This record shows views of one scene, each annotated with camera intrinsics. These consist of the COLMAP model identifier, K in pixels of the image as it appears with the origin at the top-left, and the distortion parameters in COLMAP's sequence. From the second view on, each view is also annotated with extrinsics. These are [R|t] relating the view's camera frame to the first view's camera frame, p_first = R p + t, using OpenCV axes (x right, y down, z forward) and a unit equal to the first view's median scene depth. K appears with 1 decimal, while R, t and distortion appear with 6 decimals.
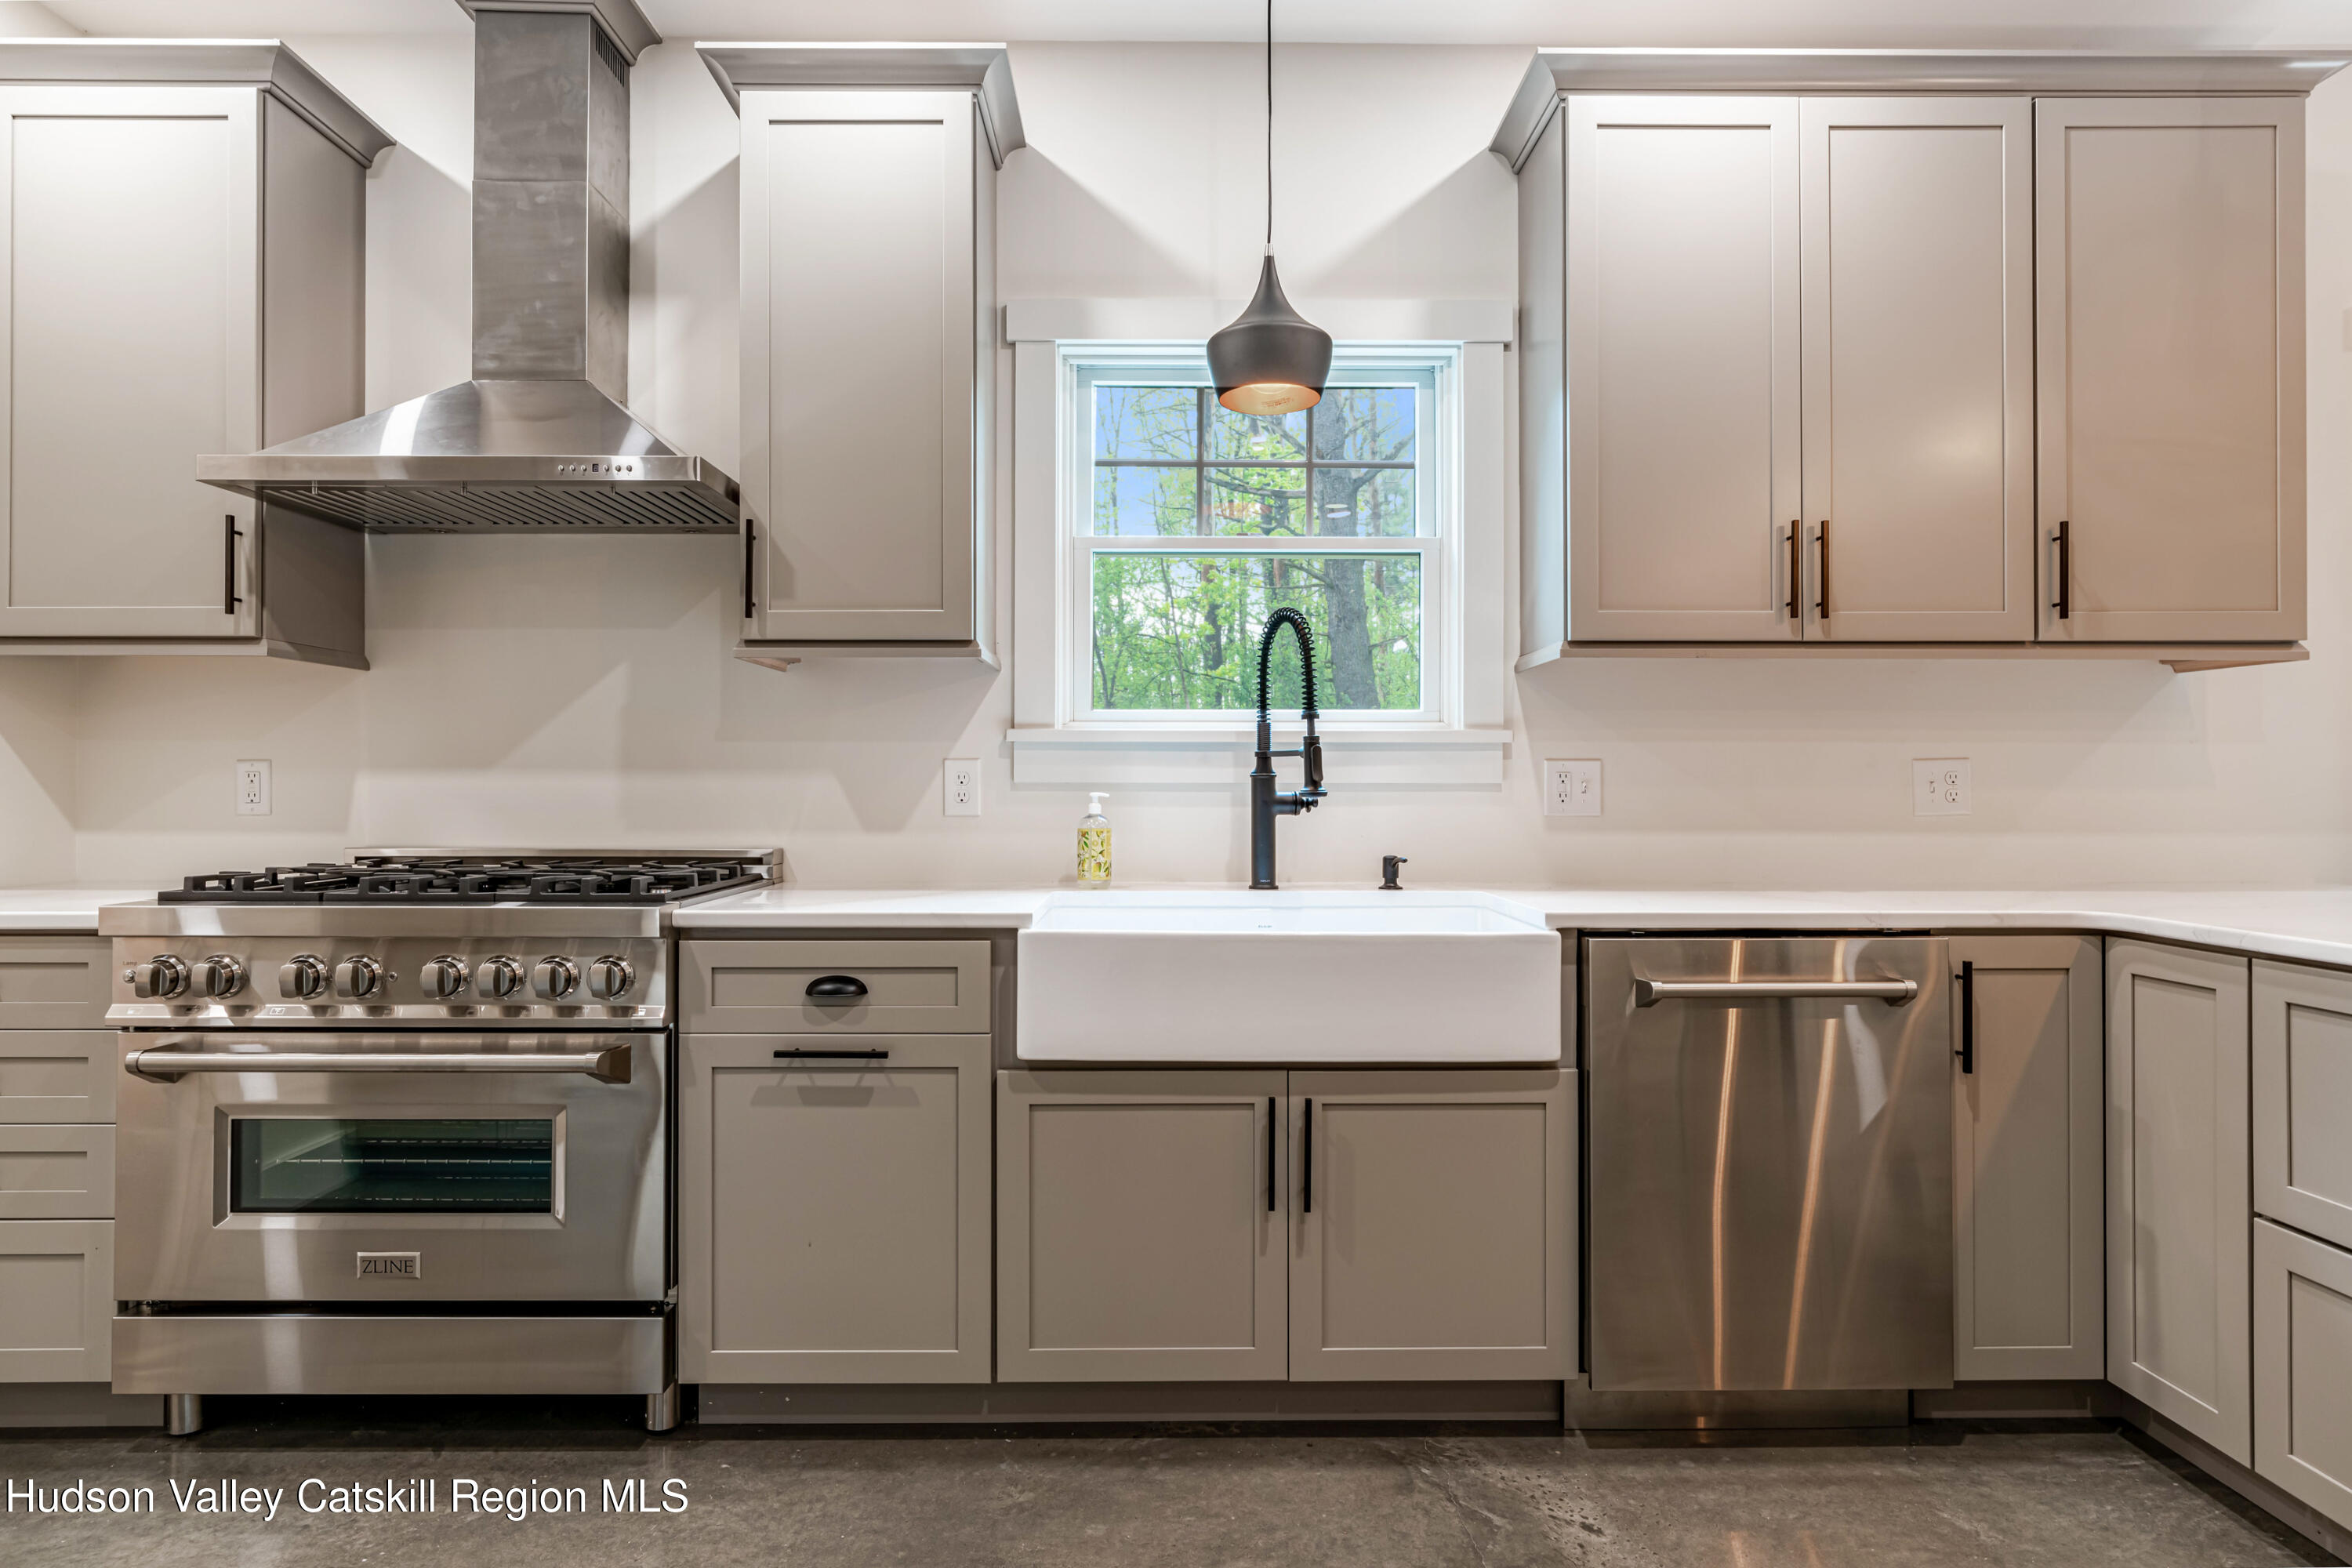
lens RADIAL K [[1241.3, 0, 1171.5], [0, 1241.3, 775.8], [0, 0, 1]] dist [-0.007130, 0.001310]
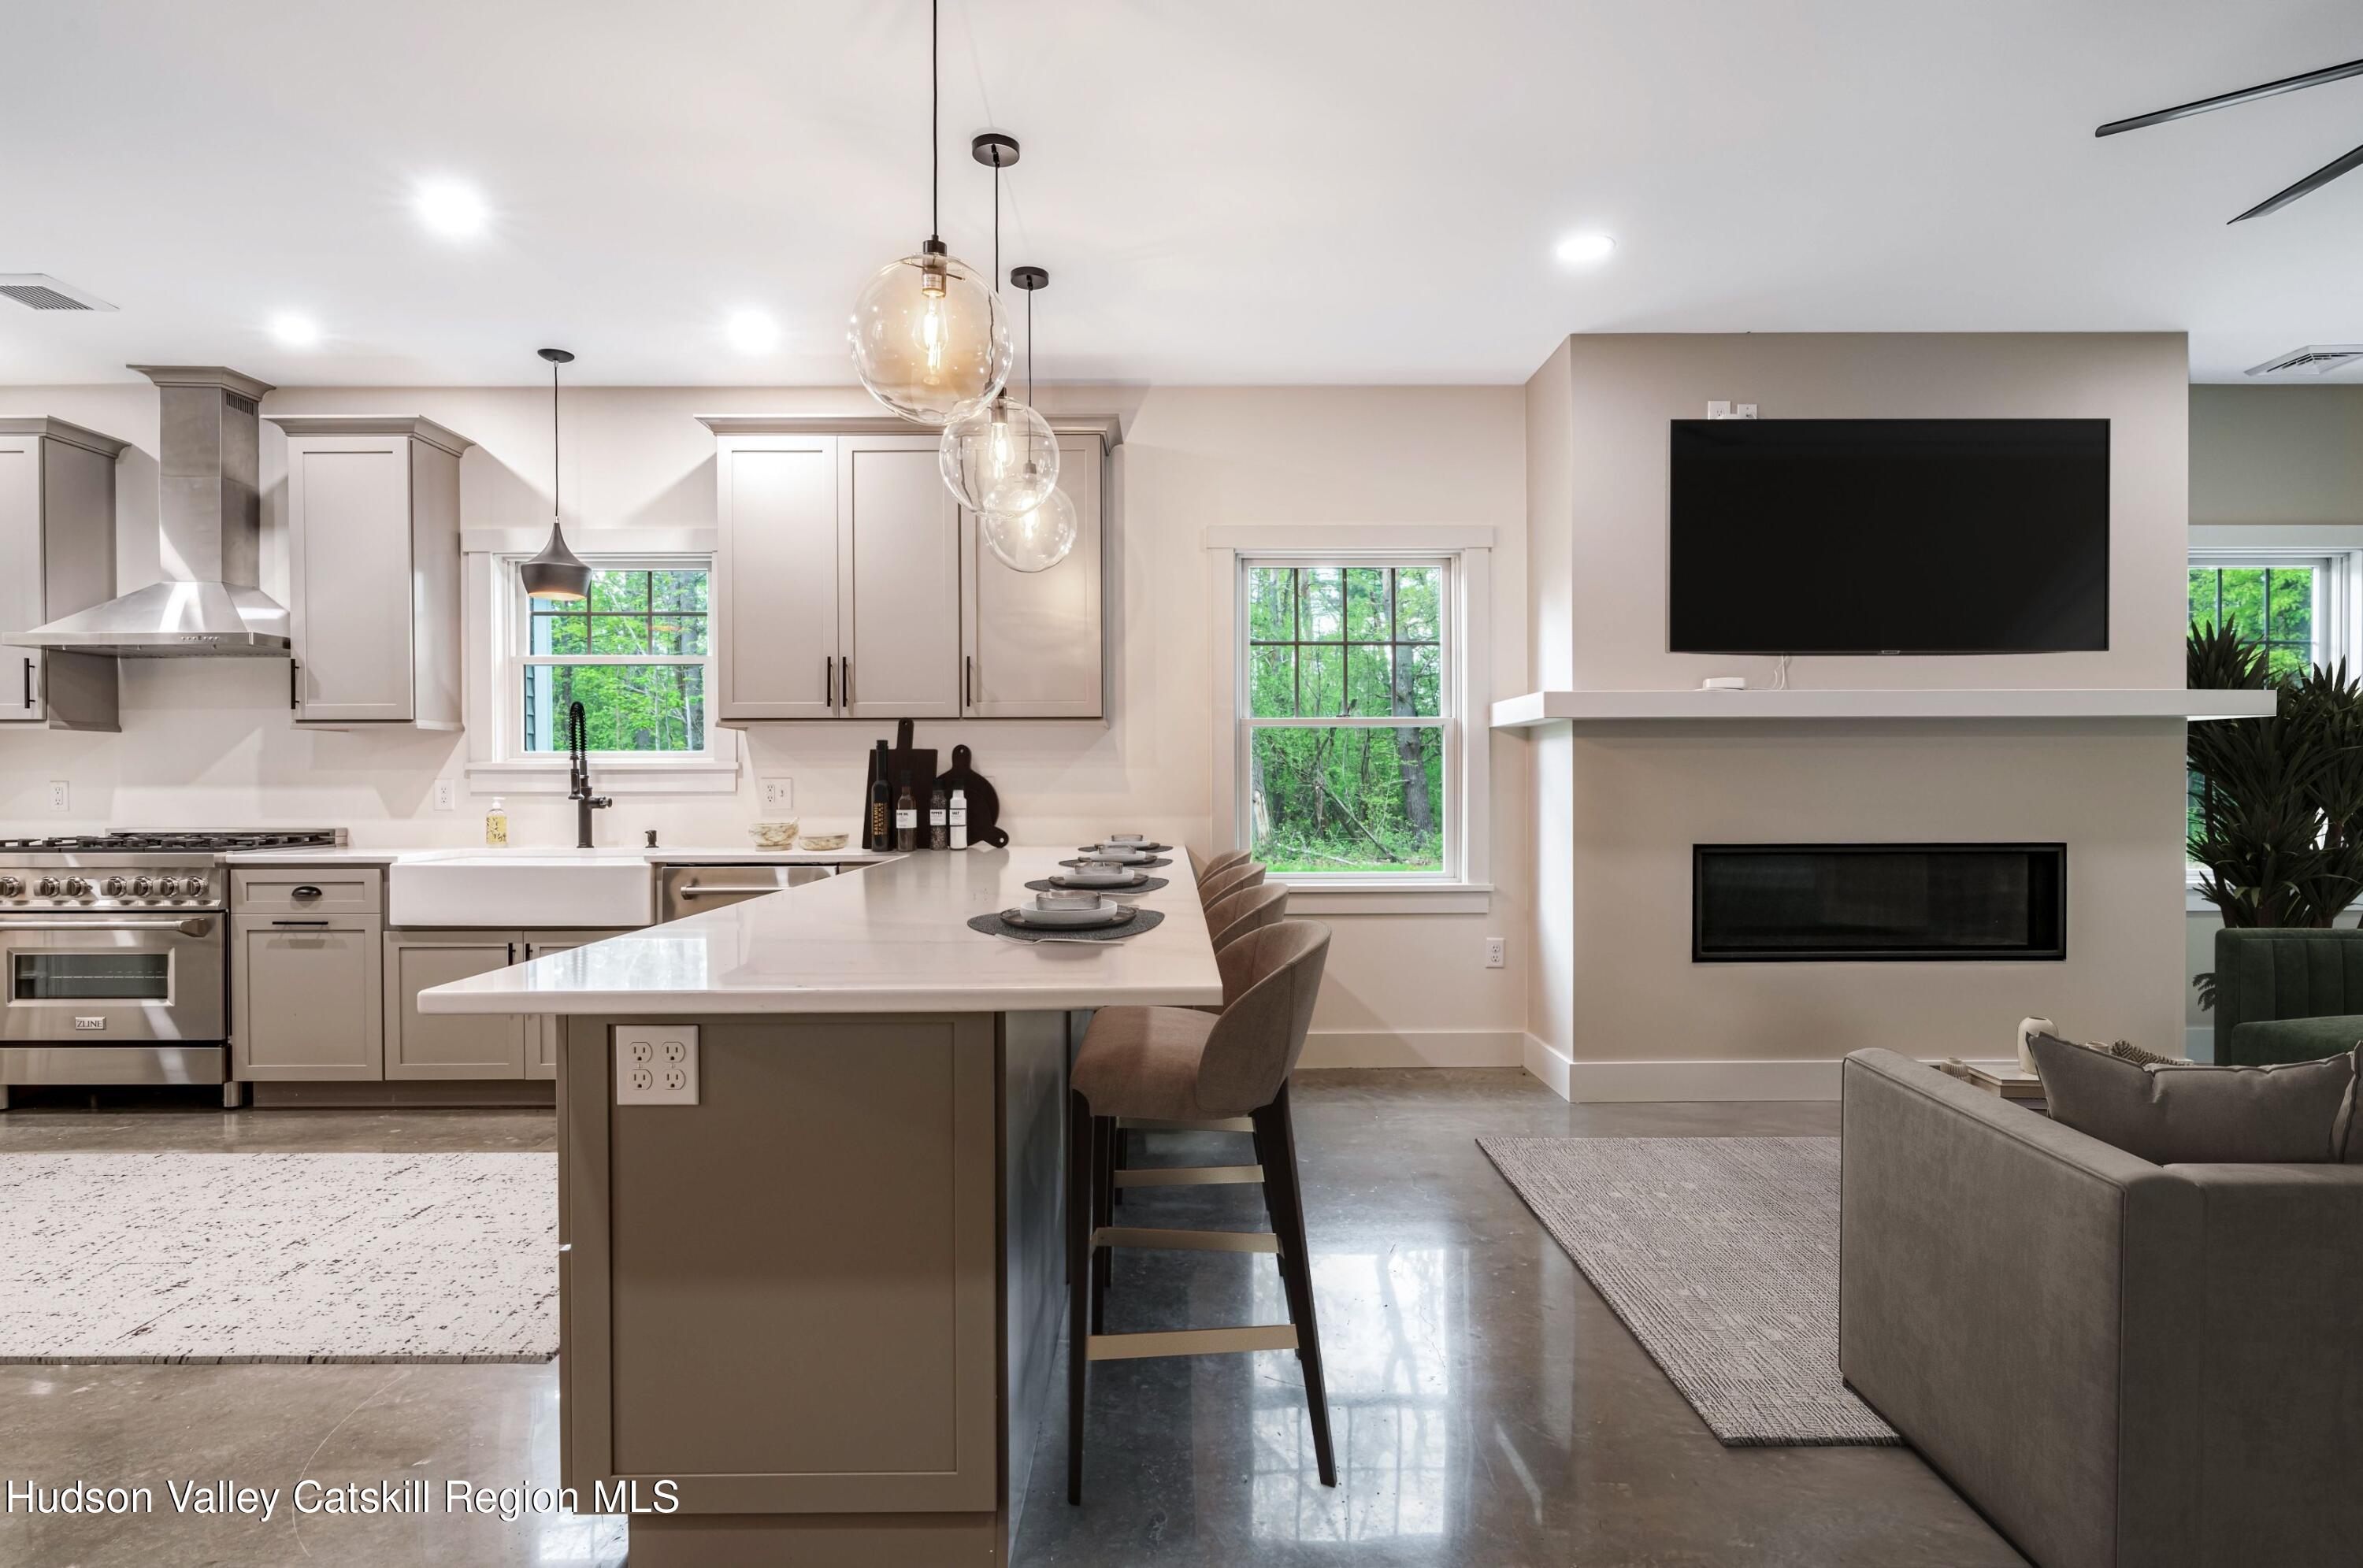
lens RADIAL K [[1119.8, 0, 1145.9], [0, 1119.8, 792.6], [0, 0, 1]] dist [-0.011016, 0.003071]
pose [[0.999992, -0.001935, 0.003376, 1.068969], [0.001860, 0.999757, 0.021958, -0.032978], [-0.003417, -0.021951, 0.999753, -0.822774]]
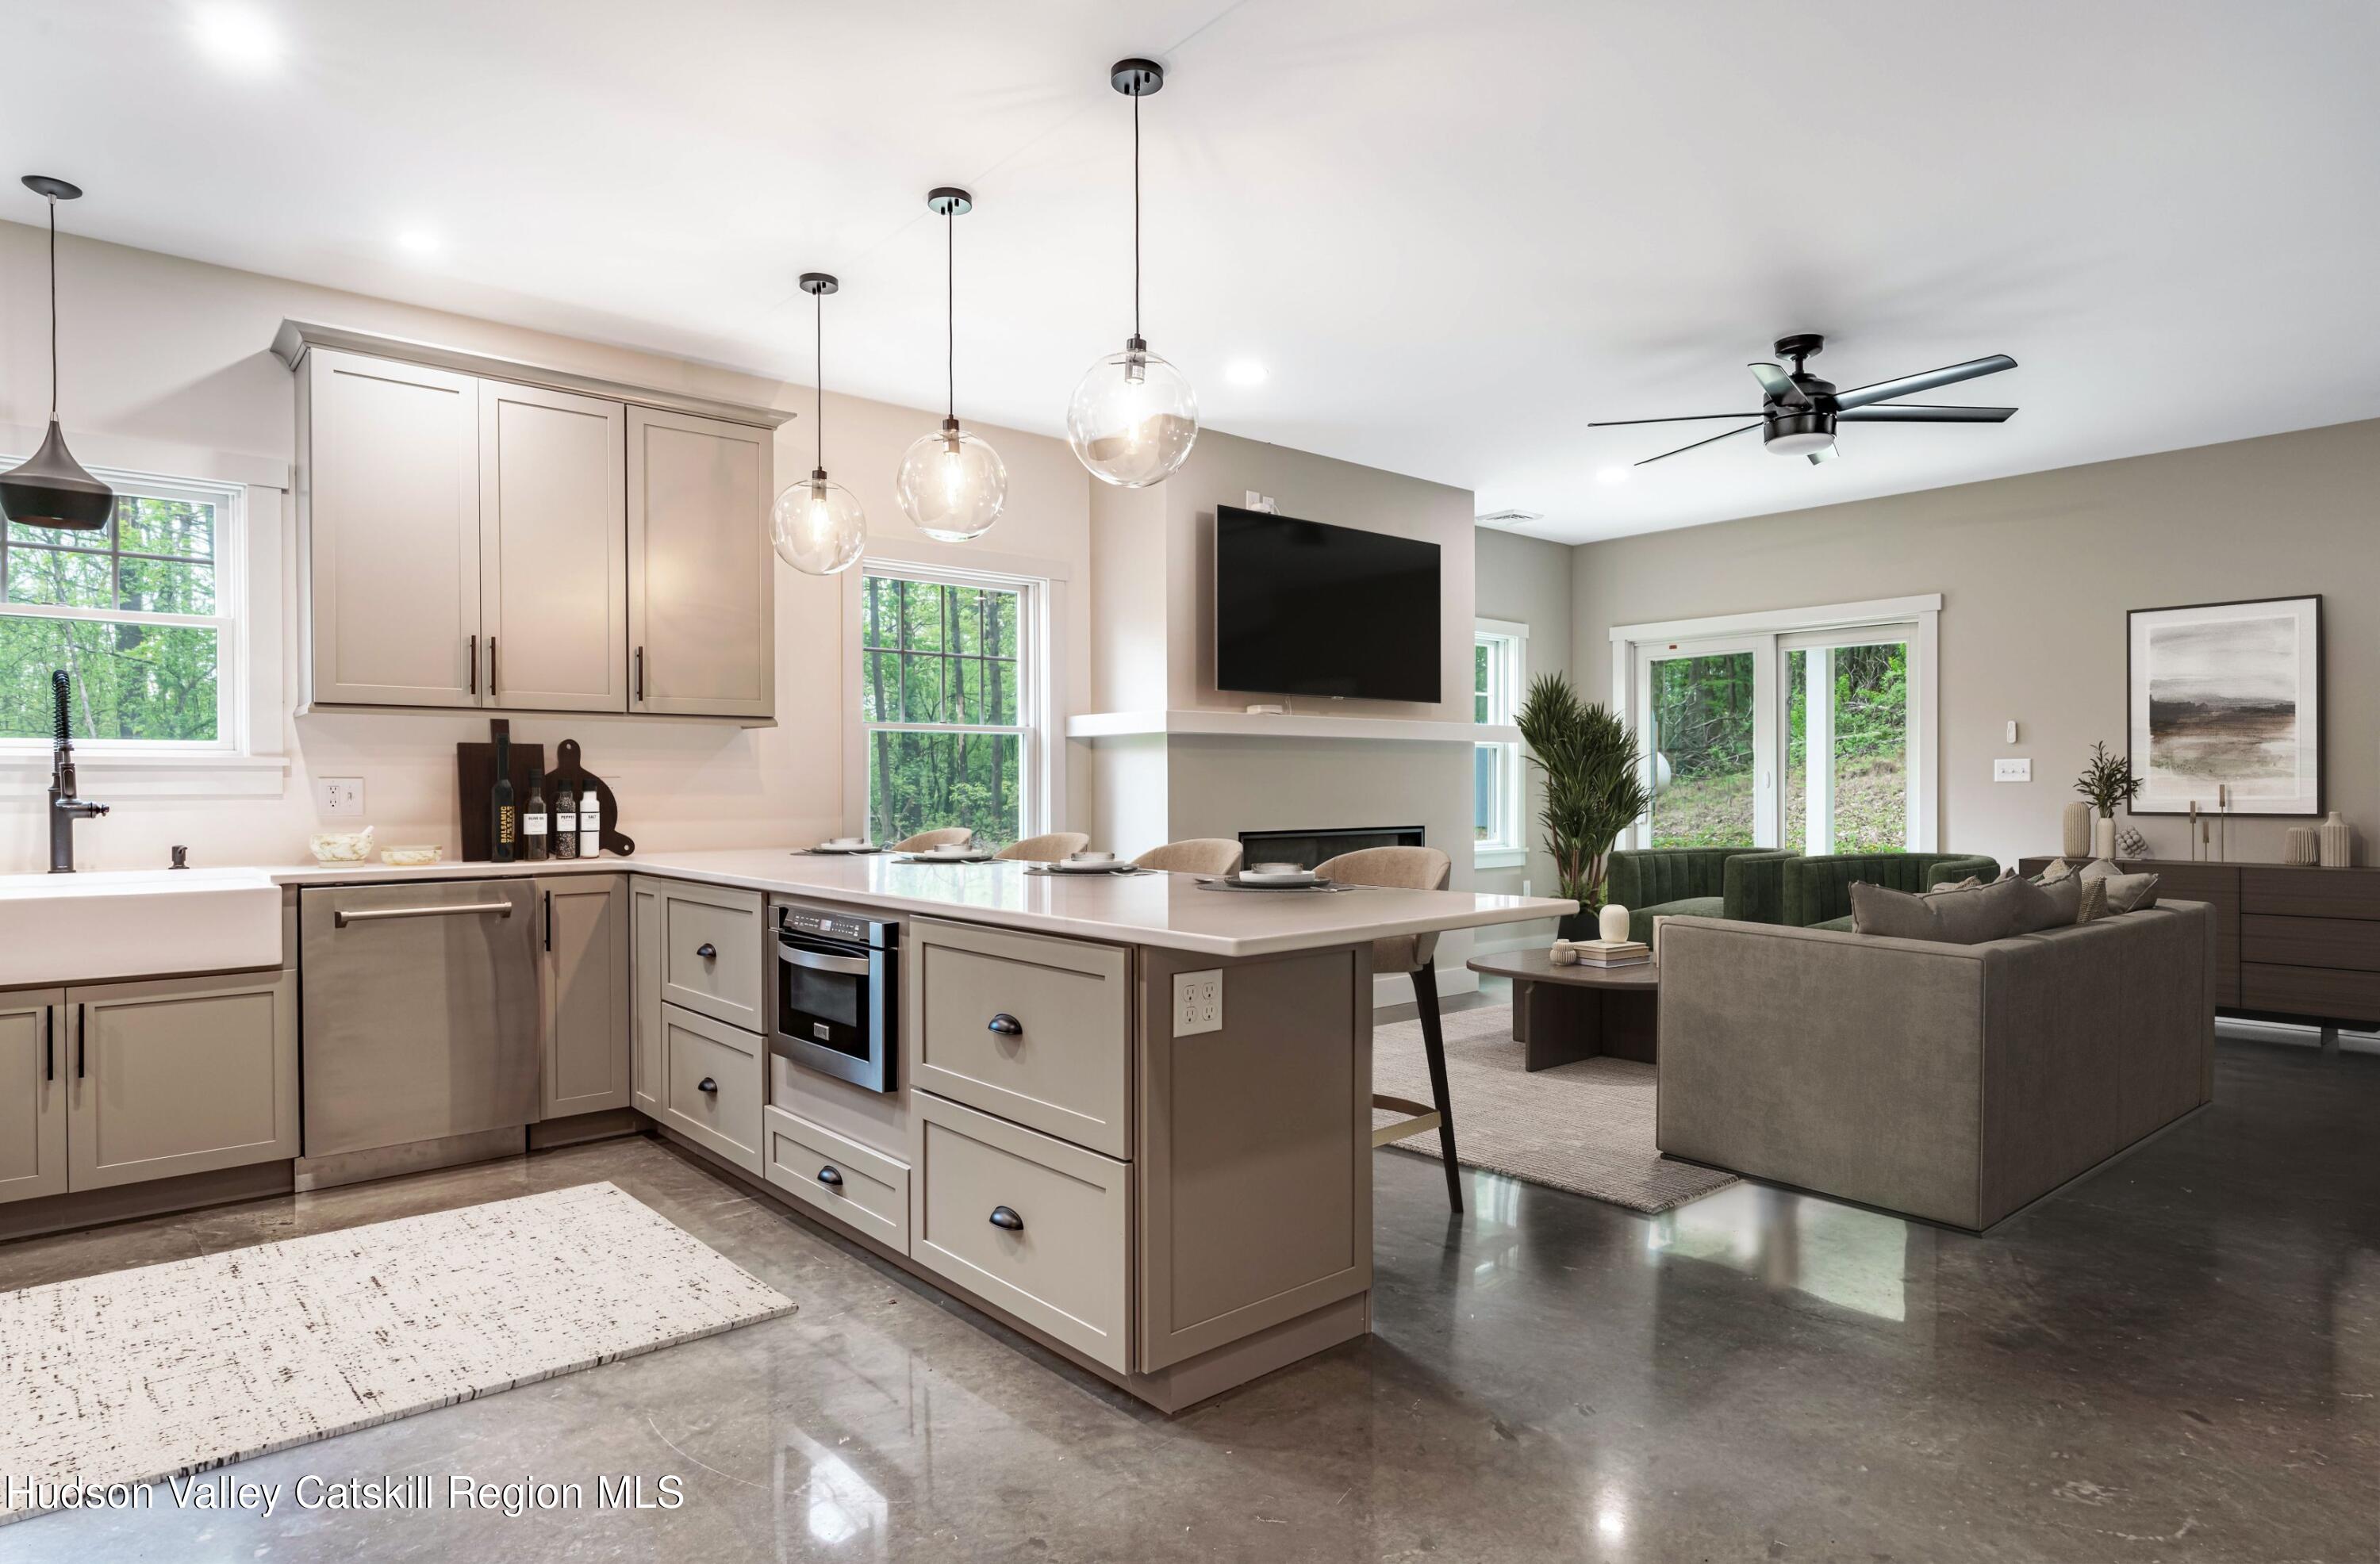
lens RADIAL K [[1281.3, 0, 1159.3], [0, 1281.3, 796.0], [0, 0, 1]] dist [0.005271, -0.006061]
pose [[0.763606, -0.008689, 0.645624, 0.099315], [-0.002057, 0.999872, 0.015889, -0.021156], [-0.645680, -0.013461, 0.763490, -0.982300]]
